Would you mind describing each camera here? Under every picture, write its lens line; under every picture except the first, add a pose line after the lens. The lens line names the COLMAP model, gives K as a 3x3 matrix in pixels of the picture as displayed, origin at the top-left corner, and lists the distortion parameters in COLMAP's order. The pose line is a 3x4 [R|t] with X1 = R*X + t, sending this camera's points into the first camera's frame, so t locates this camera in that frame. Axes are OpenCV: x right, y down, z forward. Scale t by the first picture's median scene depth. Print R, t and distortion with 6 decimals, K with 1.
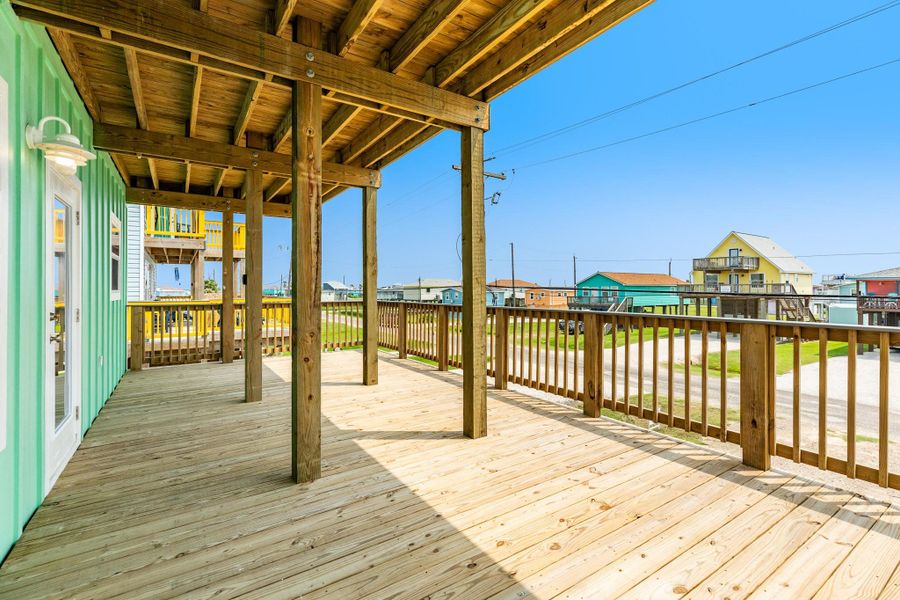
lens RADIAL K [[410.3, 0, 450.0], [0, 410.3, 300.0], [0, 0, 1]] dist [0.144929, -0.000151]
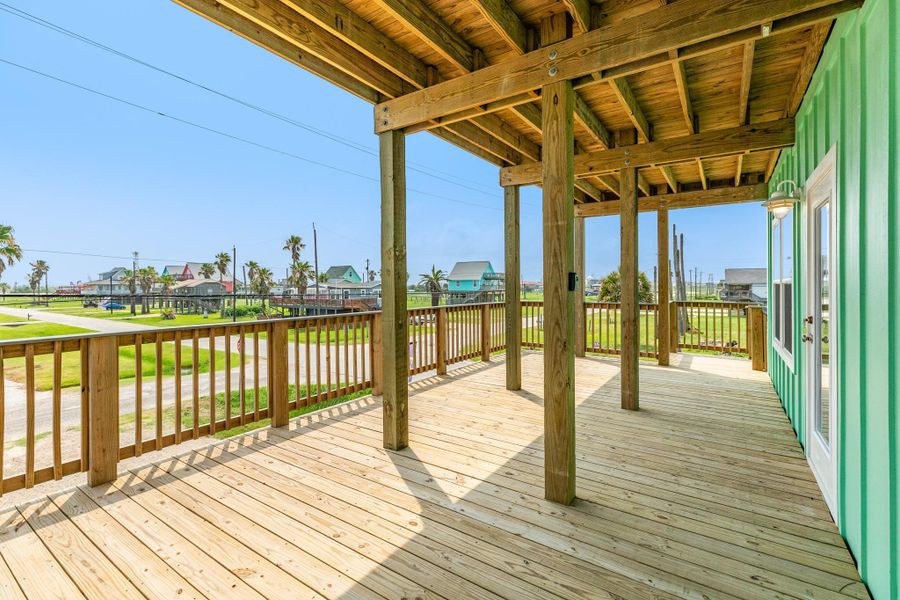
lens RADIAL K [[399.7, 0, 451.0], [0, 399.7, 301.9], [0, 0, 1]] dist [-0.000364, -0.000704]
pose [[-0.391418, 0.003041, 0.920208, -0.568180], [0.038876, 0.999156, 0.013235, -0.001540], [-0.919392, 0.040954, -0.391206, 0.864719]]
